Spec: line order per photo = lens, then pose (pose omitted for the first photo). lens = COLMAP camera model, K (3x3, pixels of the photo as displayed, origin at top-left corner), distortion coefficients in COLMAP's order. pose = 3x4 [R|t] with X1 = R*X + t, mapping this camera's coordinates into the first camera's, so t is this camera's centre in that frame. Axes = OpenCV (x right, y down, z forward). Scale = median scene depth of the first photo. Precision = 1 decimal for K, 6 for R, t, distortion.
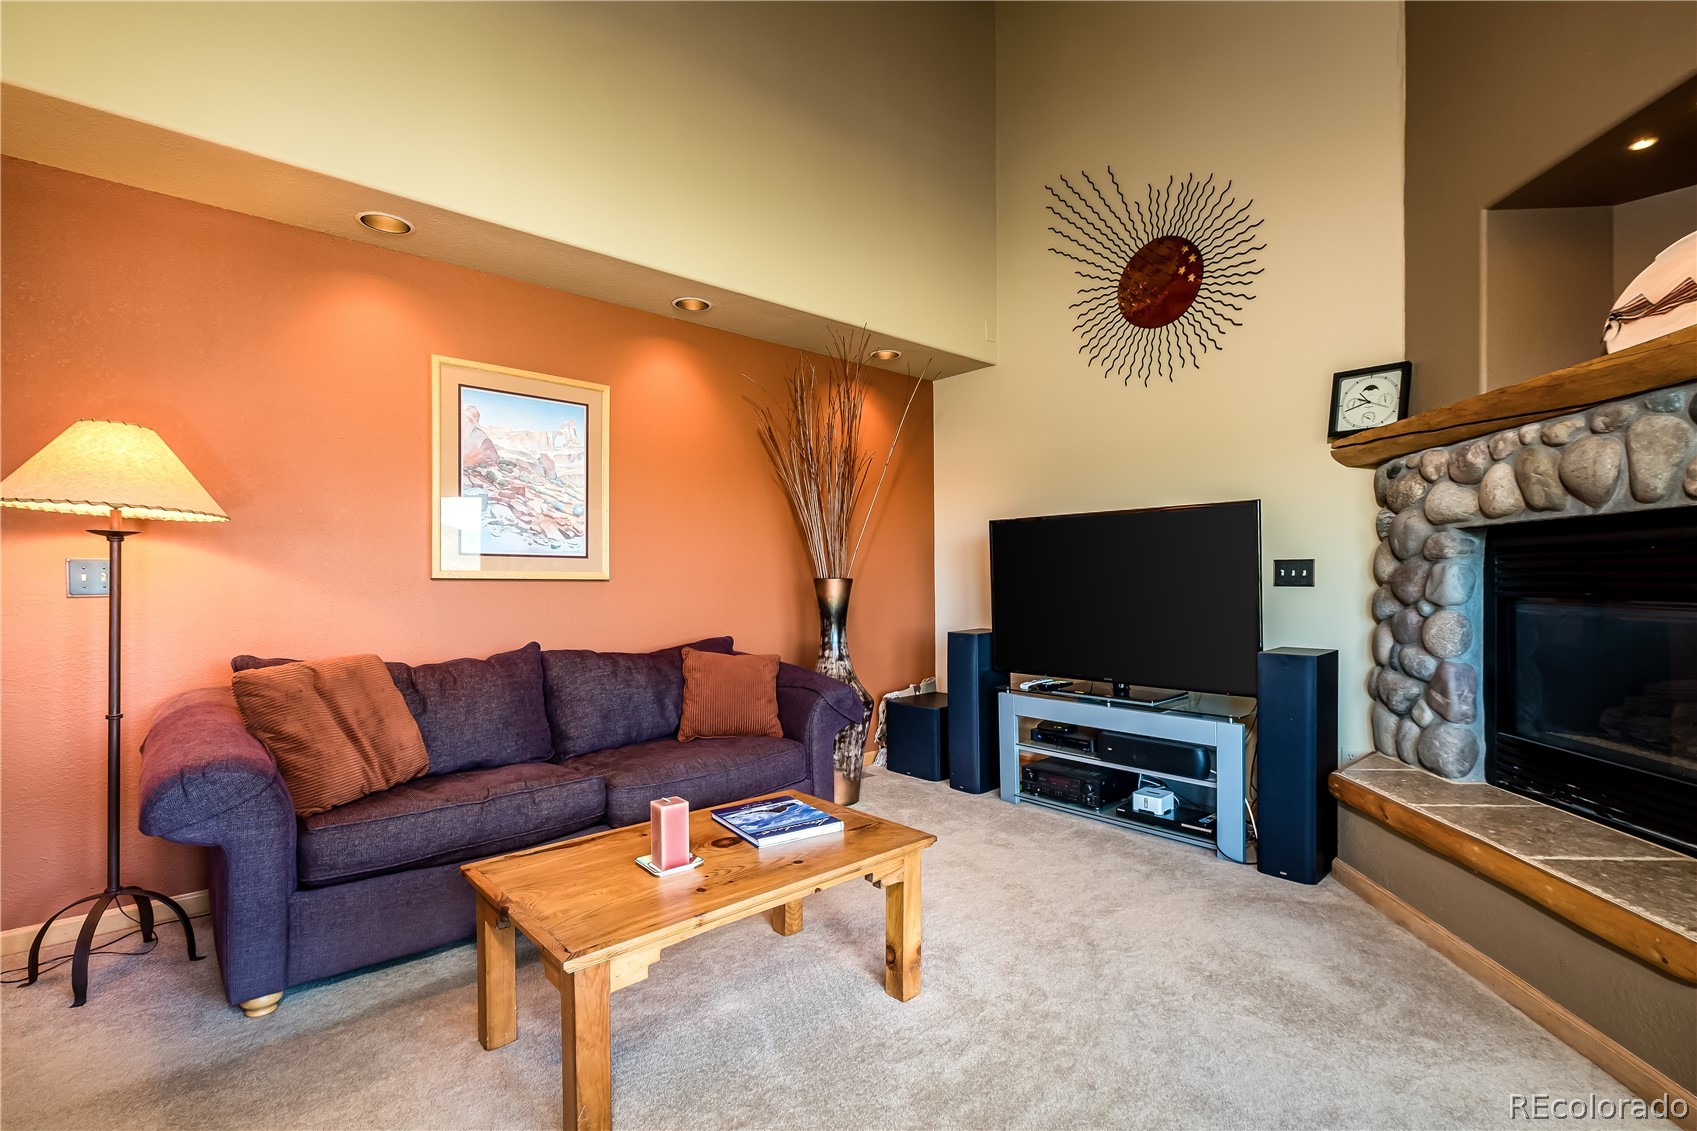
lens RADIAL K [[737.4, 0, 851.1], [0, 737.4, 607.2], [0, 0, 1]] dist [0.000629, 0.000070]
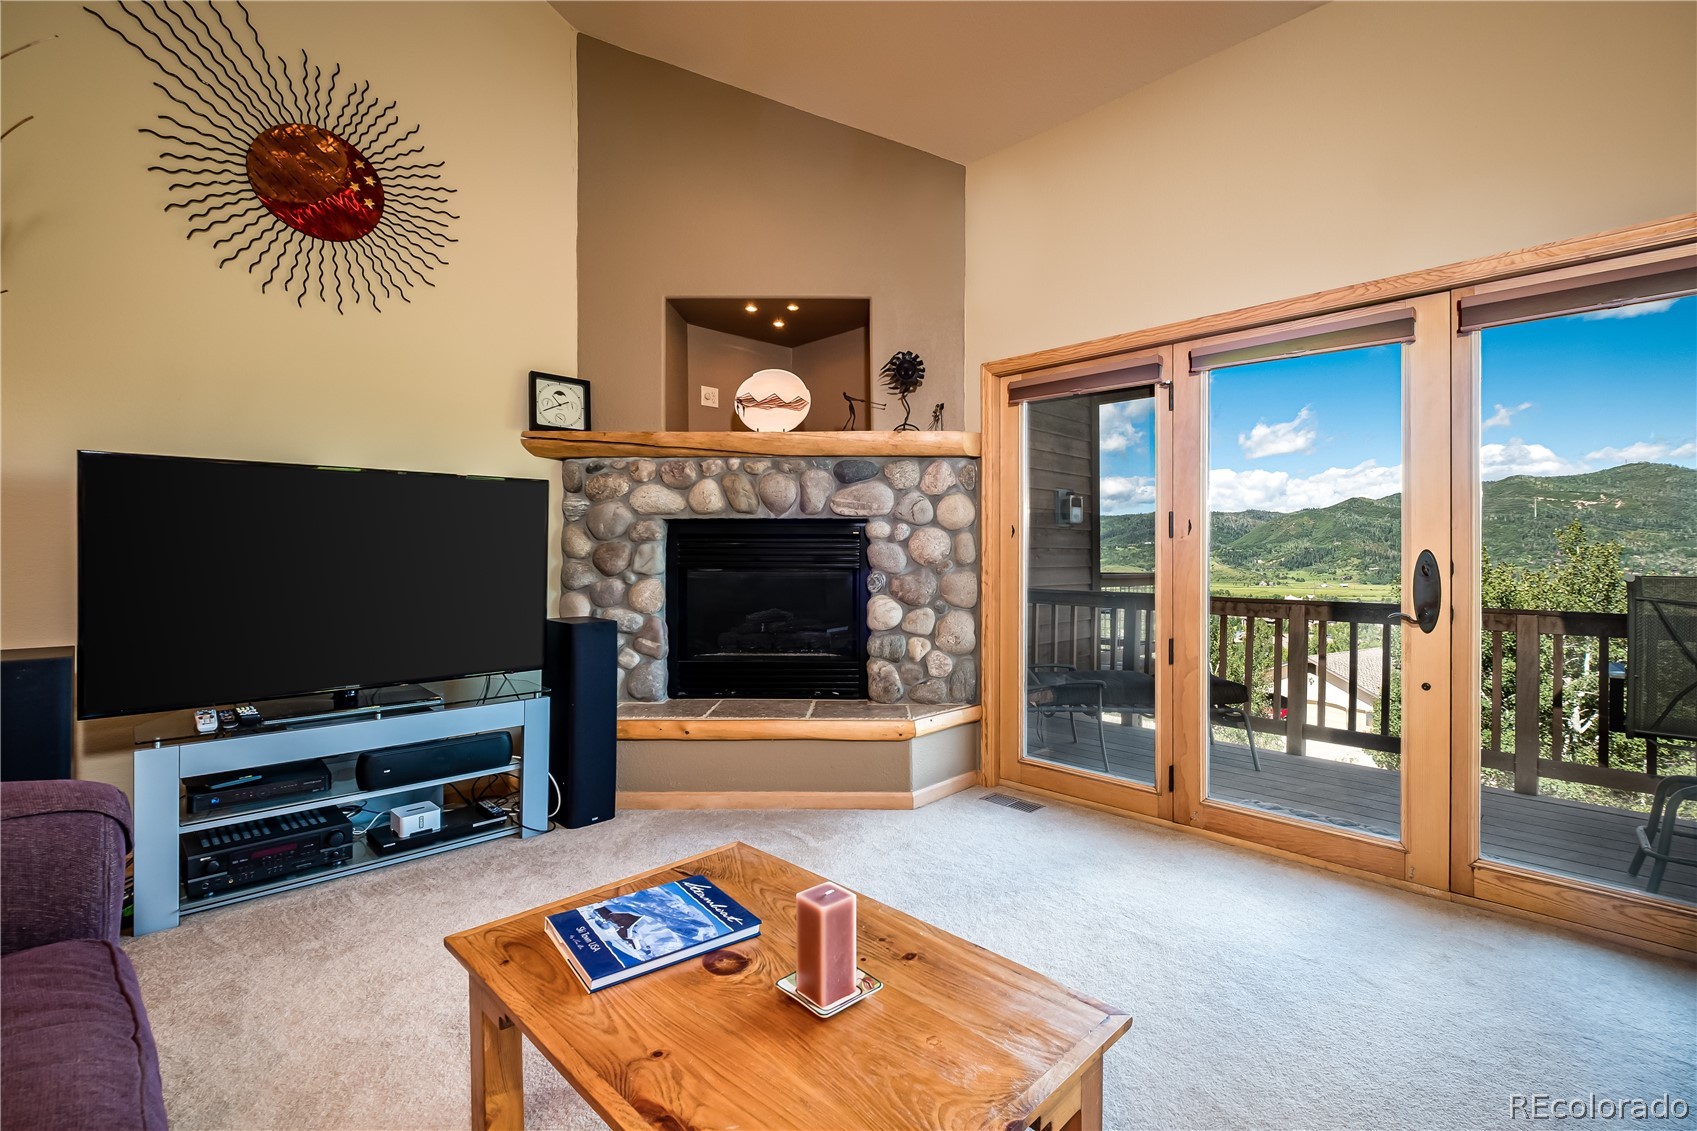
lens RADIAL K [[782.0, 0, 848.5], [0, 782.0, 565.5], [0, 0, 1]] dist [-0.002303, -0.000640]
pose [[-0.038674, -0.012677, 0.999171, -0.618247], [0.039368, 0.999124, 0.014200, -0.024530], [-0.998476, 0.039884, -0.038141, 0.656781]]
